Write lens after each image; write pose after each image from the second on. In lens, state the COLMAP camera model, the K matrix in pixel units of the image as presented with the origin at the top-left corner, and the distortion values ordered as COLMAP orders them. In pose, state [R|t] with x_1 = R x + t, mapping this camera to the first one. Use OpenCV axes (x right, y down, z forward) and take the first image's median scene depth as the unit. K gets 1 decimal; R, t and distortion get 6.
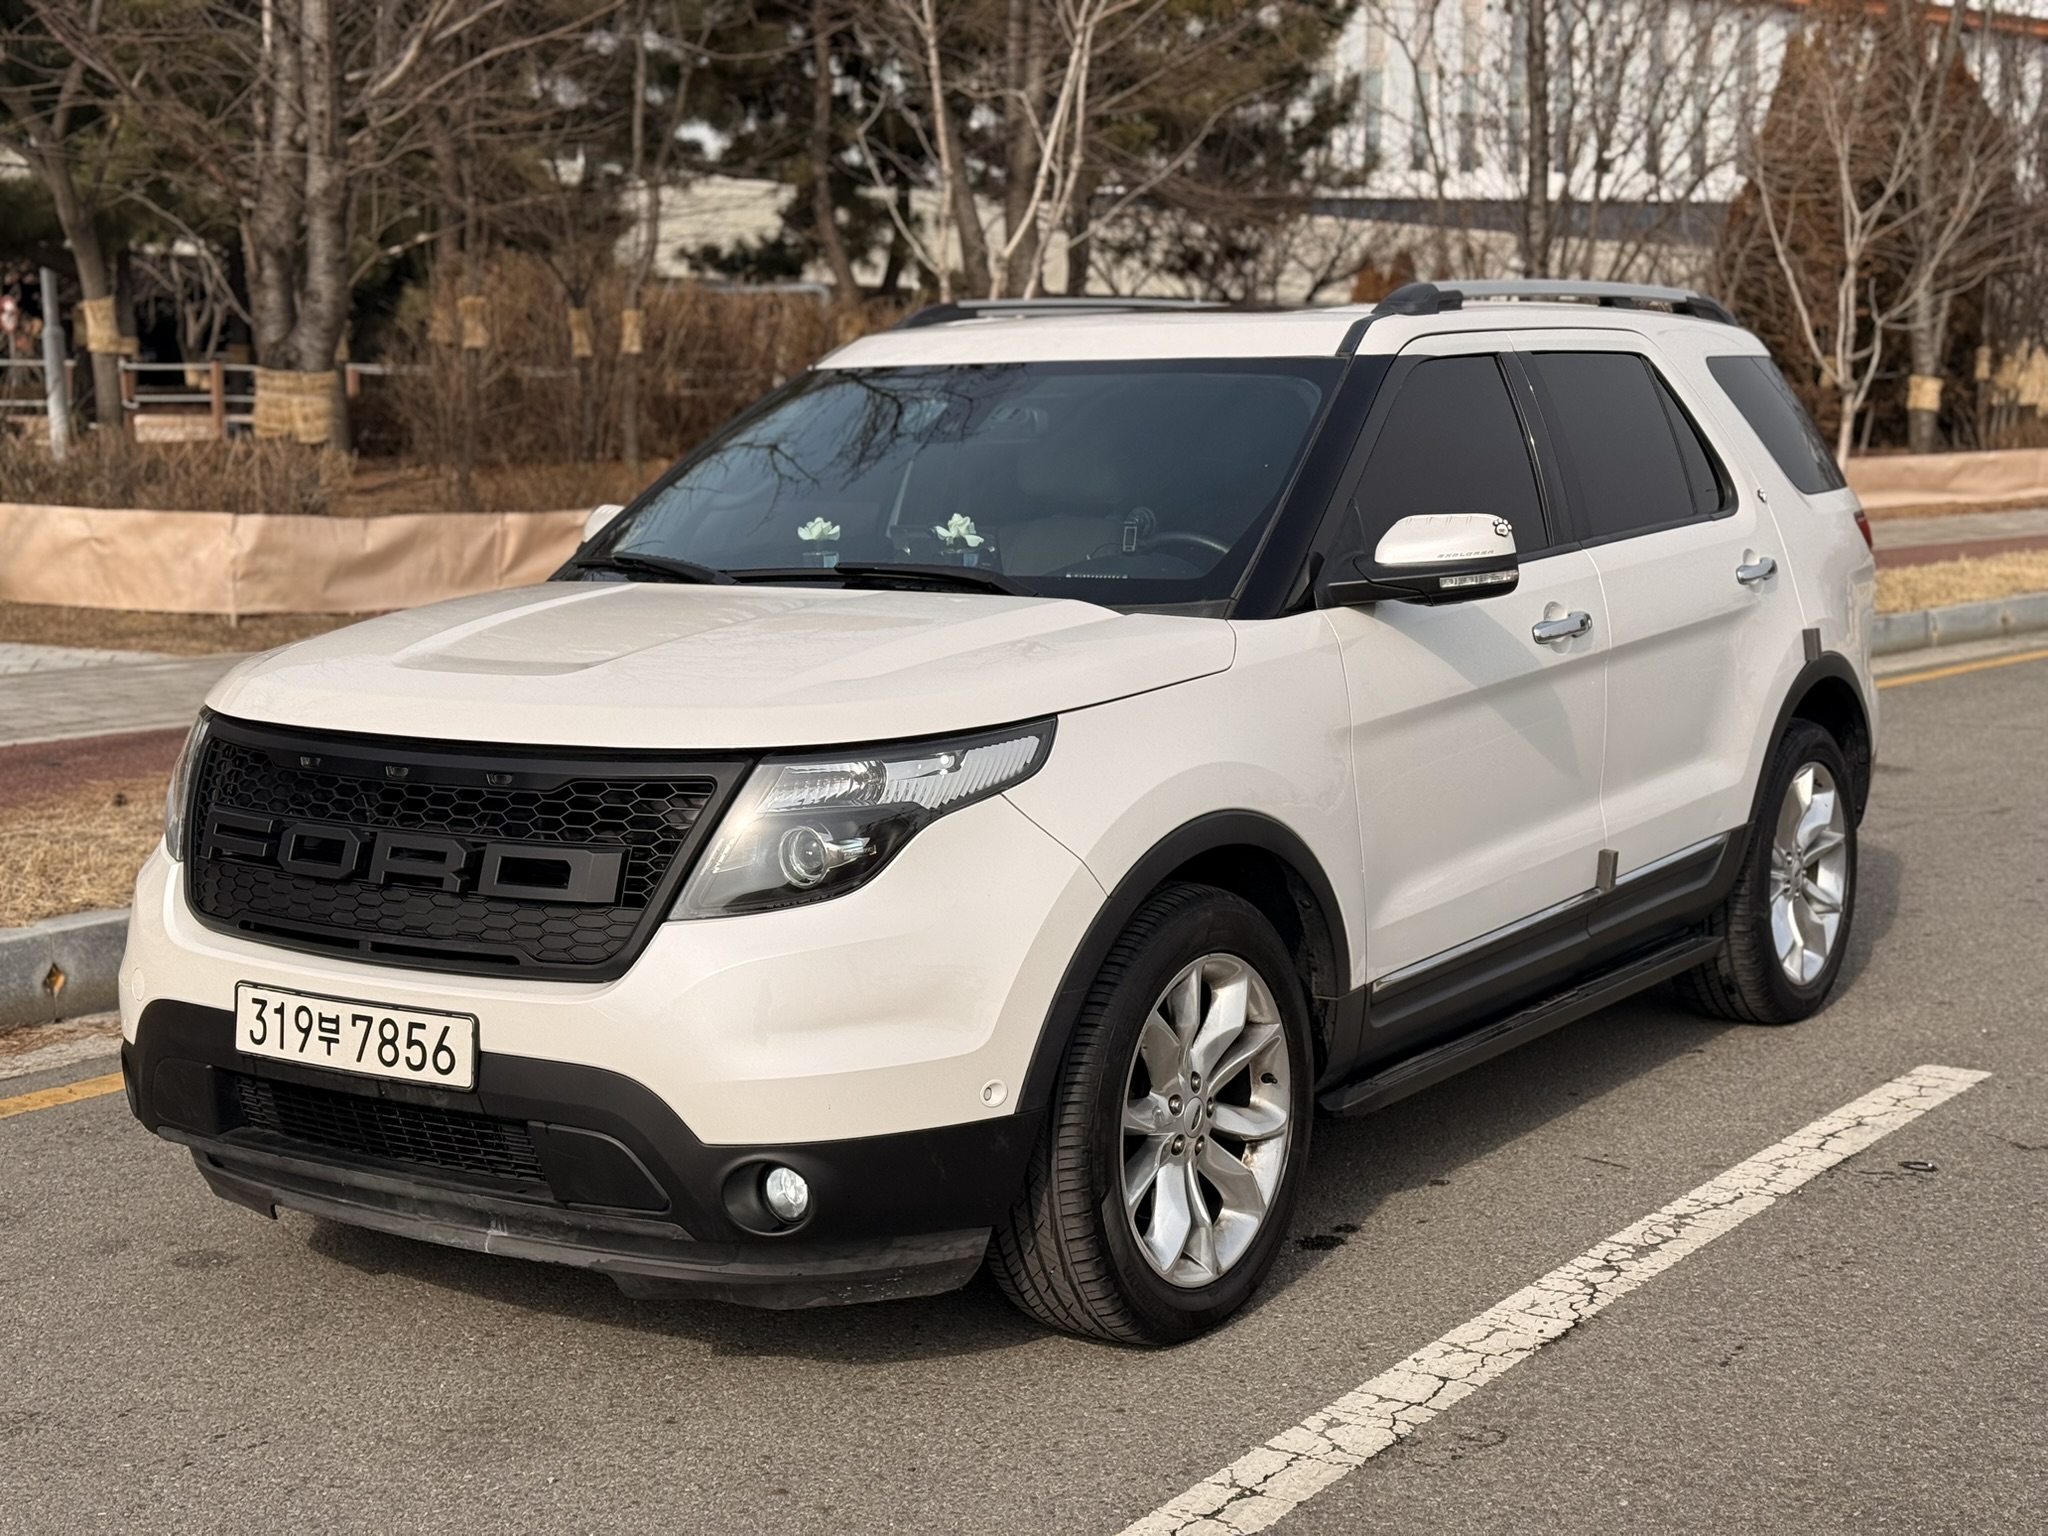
lens RADIAL K [[2800.5, 0, 1024.0], [0, 2800.5, 768.0], [0, 0, 1]] dist [0.191190, -0.291858]
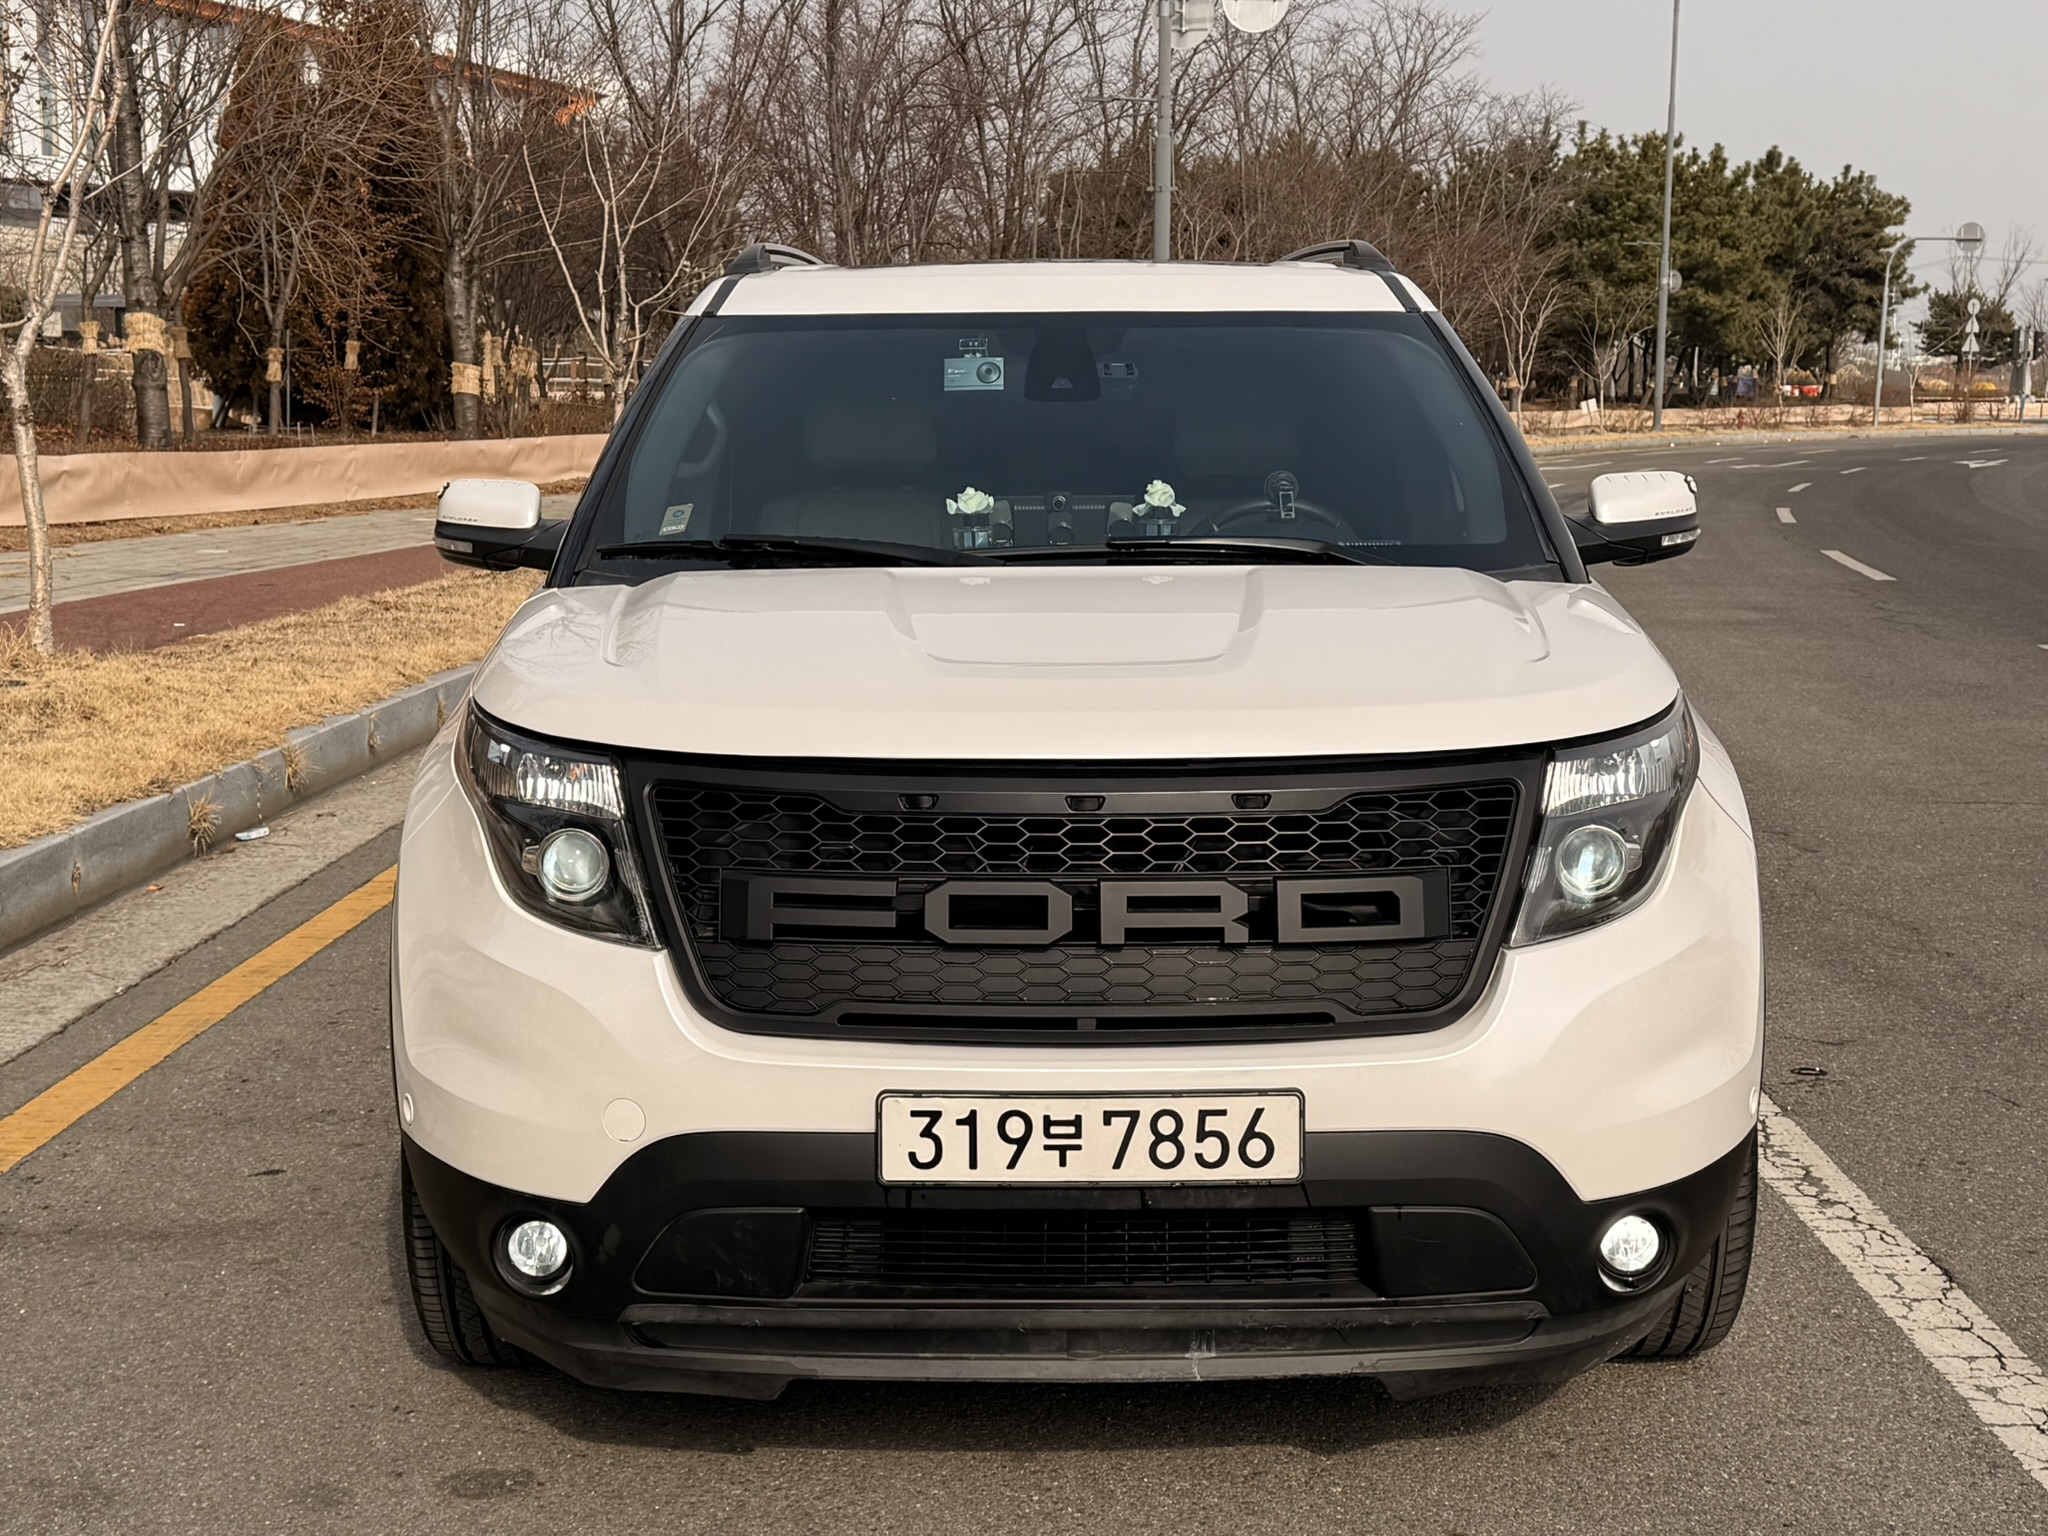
lens RADIAL K [[2791.0, 0, 1024.0], [0, 2791.0, 768.0], [0, 0, 1]] dist [0.124059, -0.041783]
pose [[0.824382, -0.069143, 0.561794, -0.693290], [0.065934, 0.997485, 0.026013, -0.031434], [-0.562180, 0.015596, 0.826868, 0.360679]]
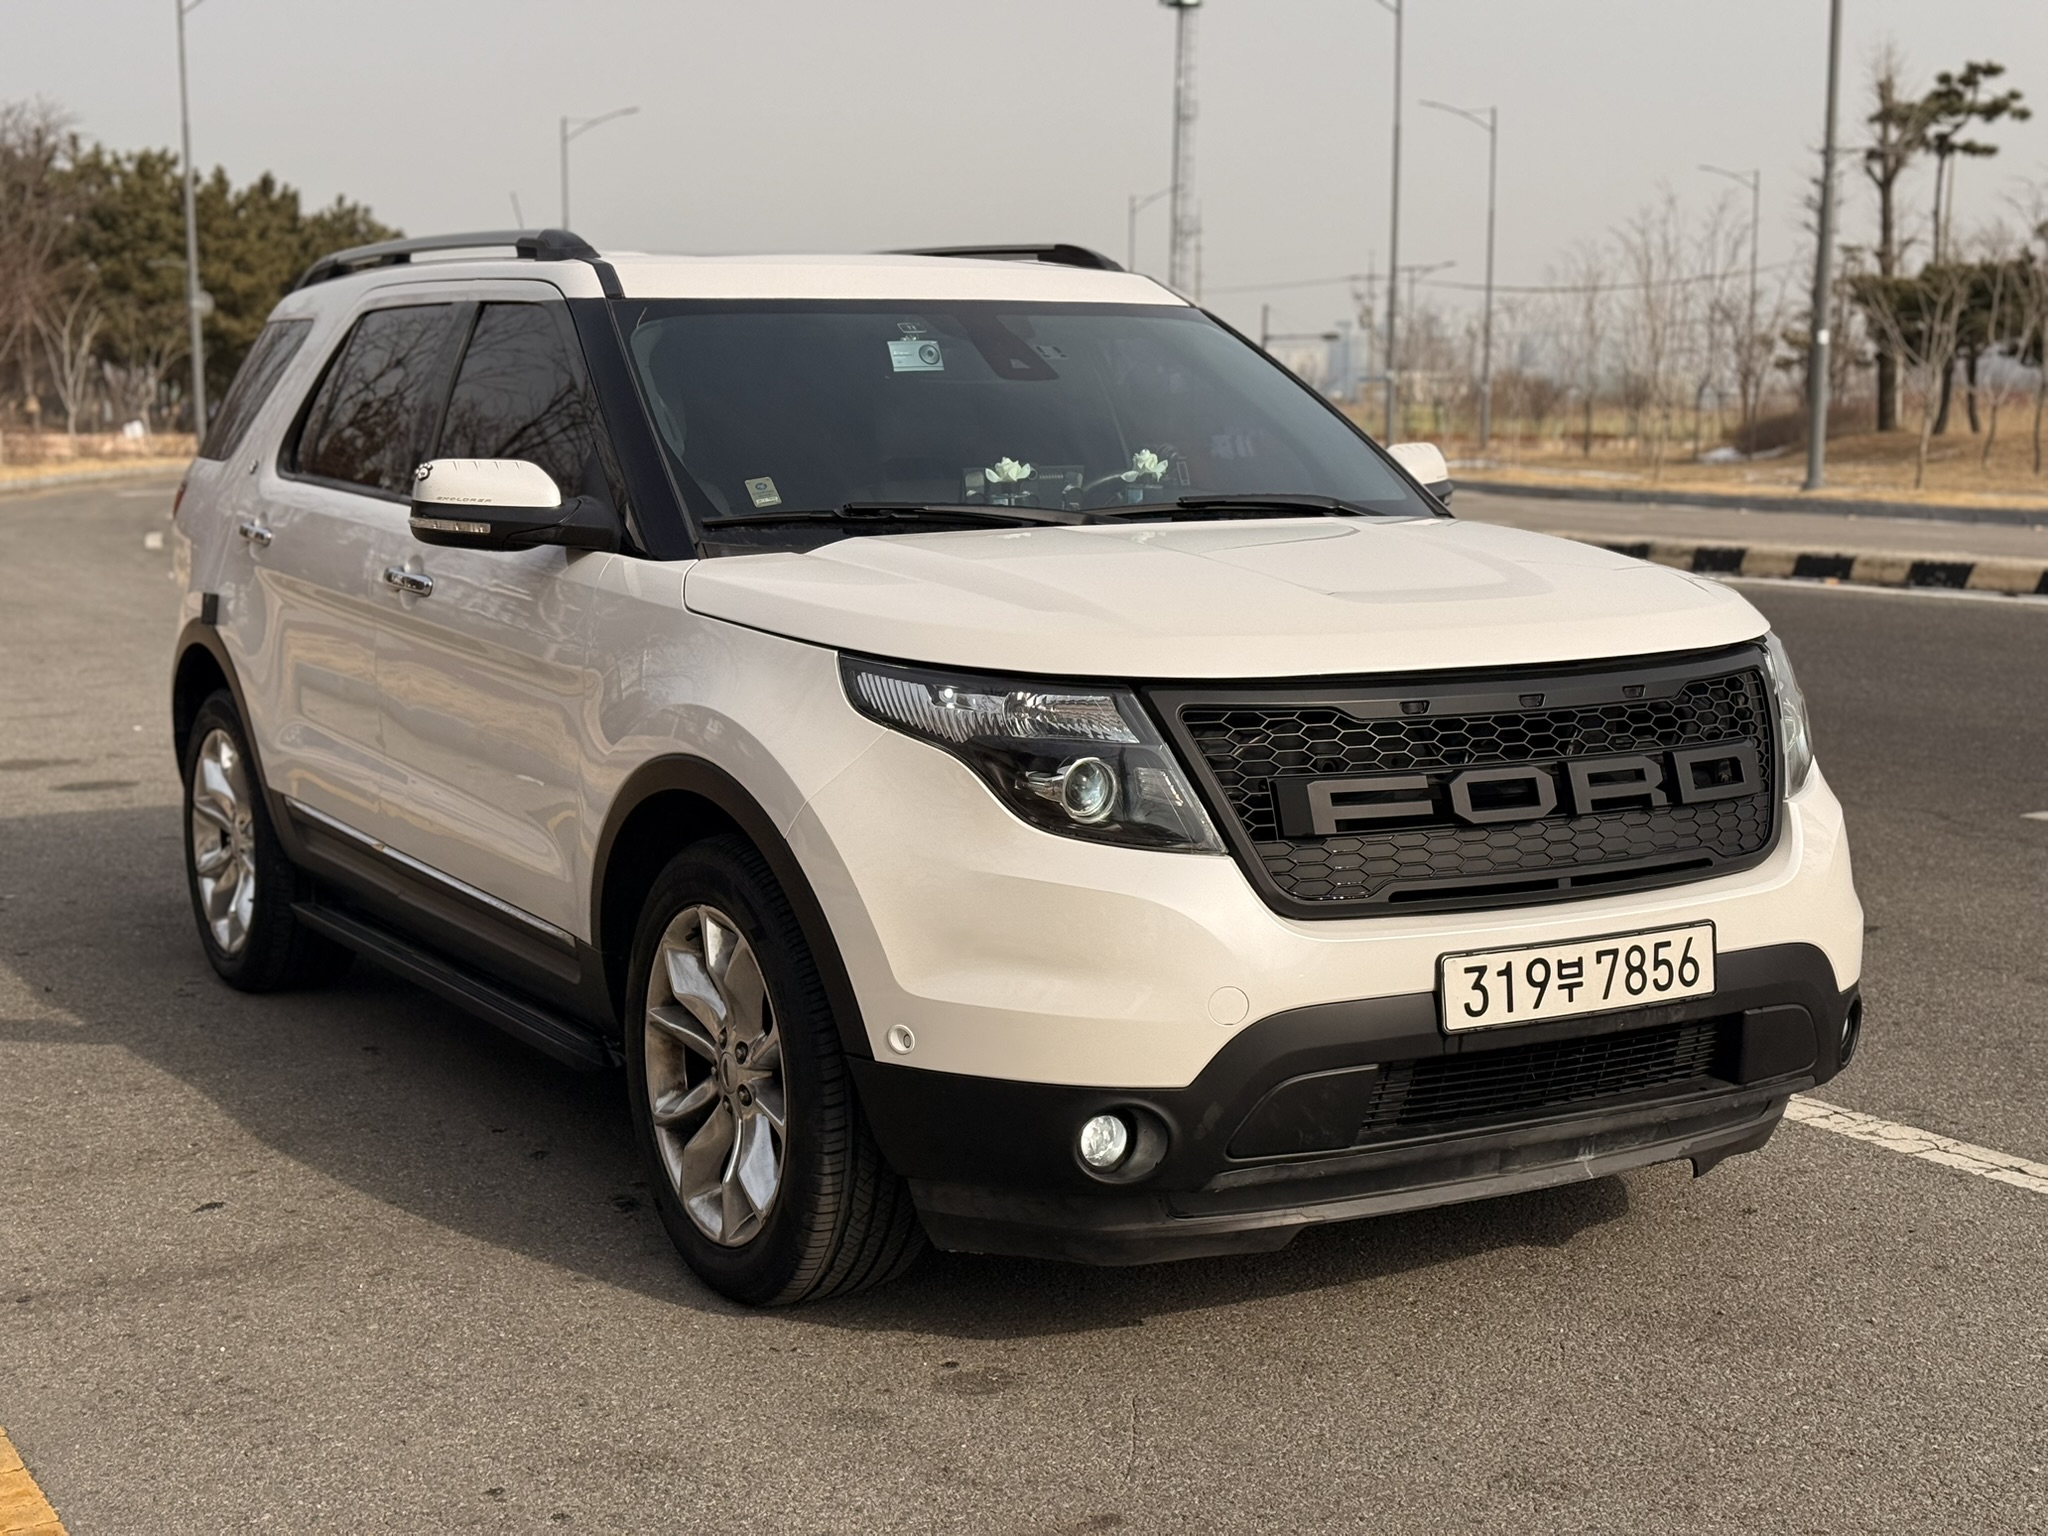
lens RADIAL K [[2800.5, 0, 1024.0], [0, 2800.5, 768.0], [0, 0, 1]] dist [0.191190, -0.291858]
pose [[0.424360, -0.107917, 0.899040, -1.174733], [0.115816, 0.991187, 0.064311, -0.058711], [-0.898056, 0.076832, 0.433118, 0.757081]]
